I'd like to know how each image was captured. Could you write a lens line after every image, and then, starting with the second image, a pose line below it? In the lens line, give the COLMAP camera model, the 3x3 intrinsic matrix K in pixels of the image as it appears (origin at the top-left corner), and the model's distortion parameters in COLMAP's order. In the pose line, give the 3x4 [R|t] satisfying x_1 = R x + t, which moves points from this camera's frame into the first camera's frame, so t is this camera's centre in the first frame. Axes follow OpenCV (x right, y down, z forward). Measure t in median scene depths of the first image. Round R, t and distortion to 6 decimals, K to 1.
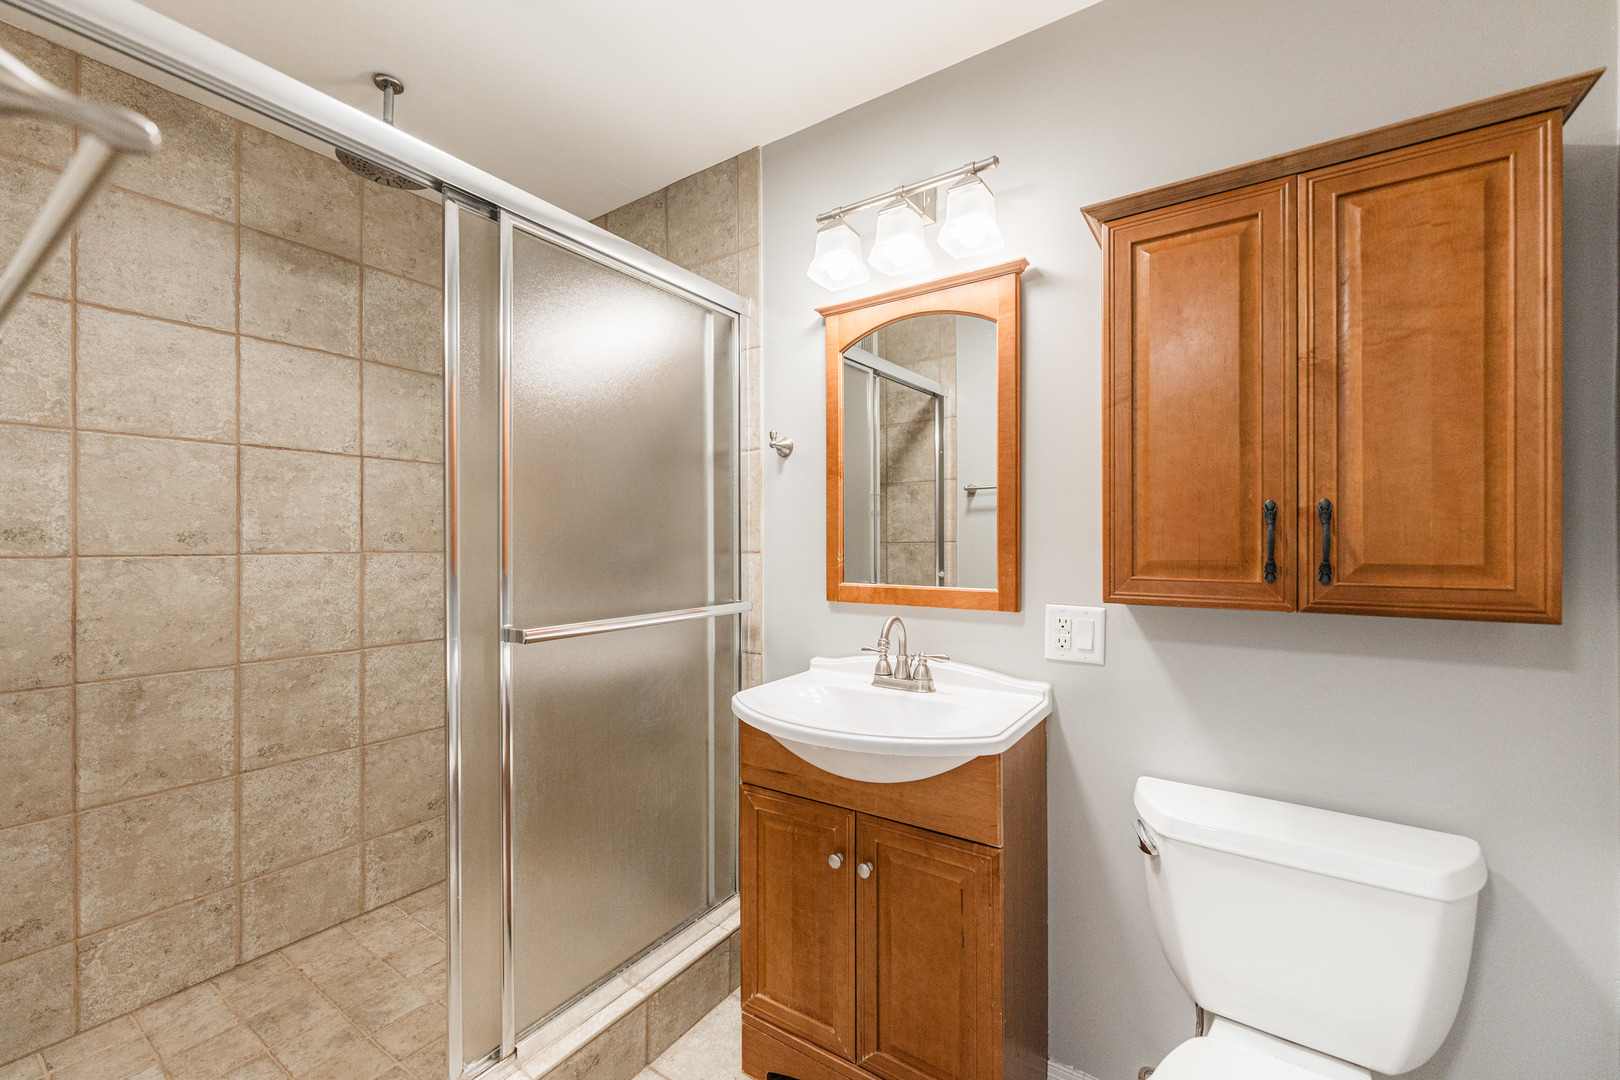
lens RADIAL K [[645.9, 0, 822.0], [0, 645.9, 537.7], [0, 0, 1]] dist [-0.000257, -0.000397]
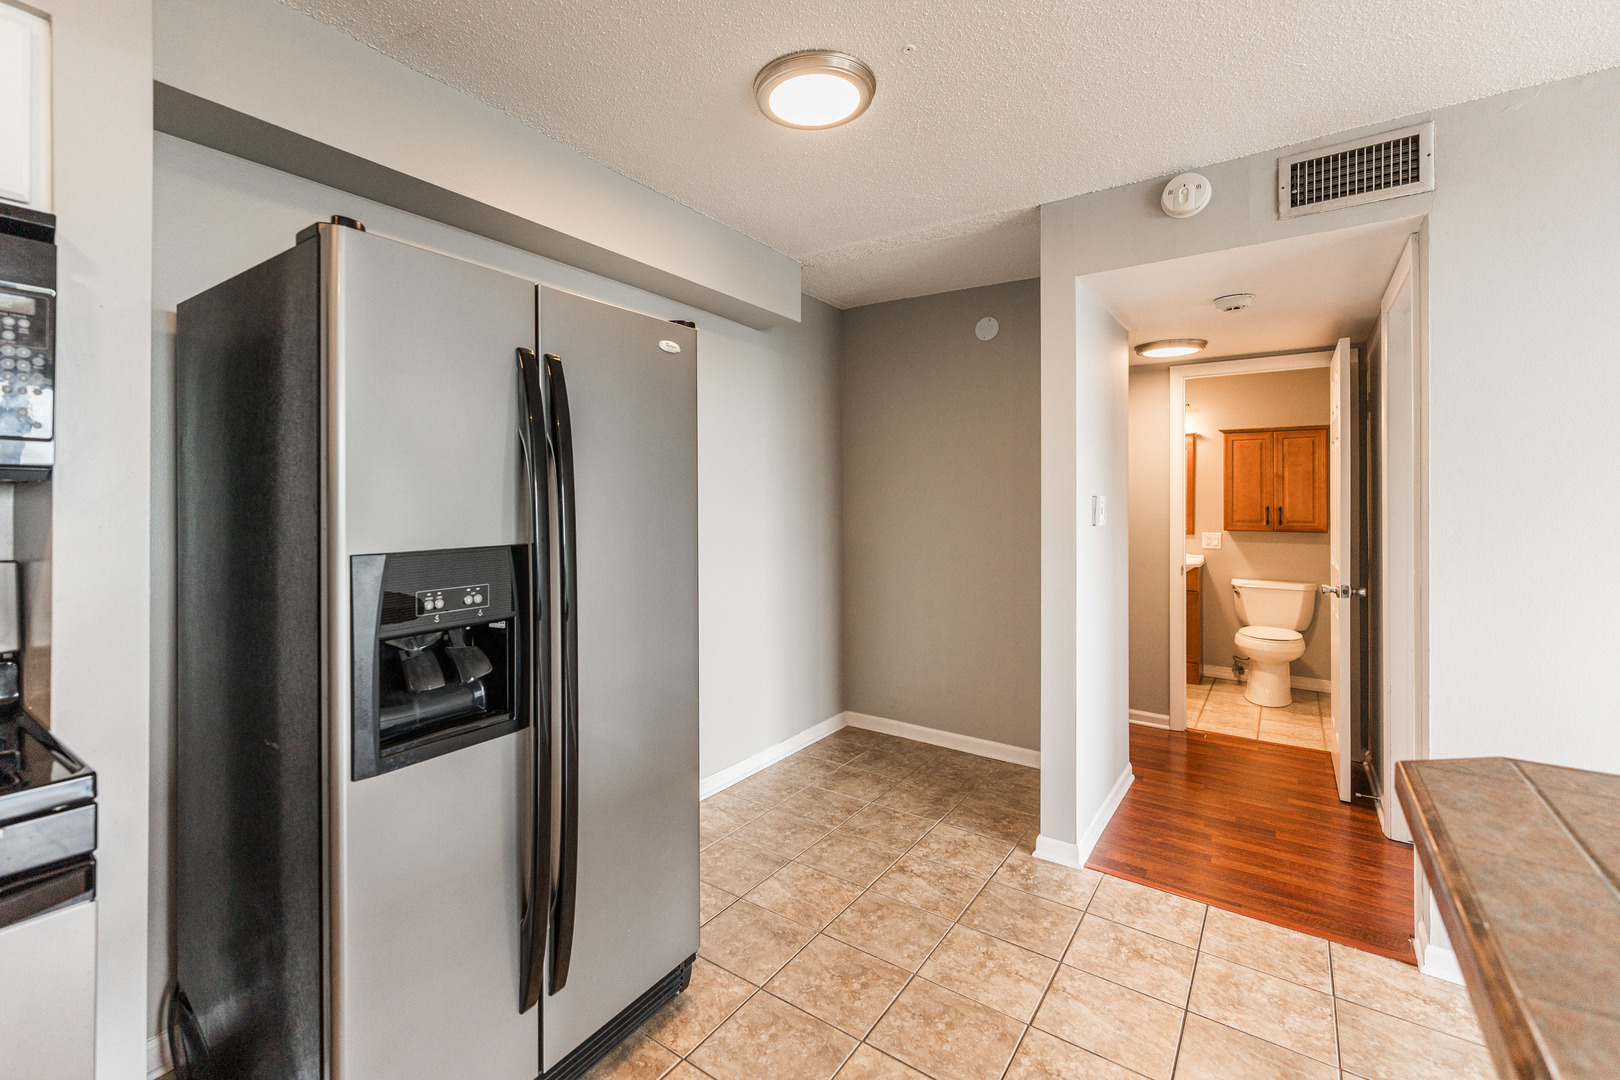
lens RADIAL K [[711.4, 0, 756.2], [0, 711.4, 508.3], [0, 0, 1]] dist [0.002292, 0.000266]
pose [[0.997004, 0.003042, -0.077290, -2.236475], [-0.002543, 0.999975, 0.006557, -0.062275], [0.077308, -0.006341, 0.996987, -3.832977]]
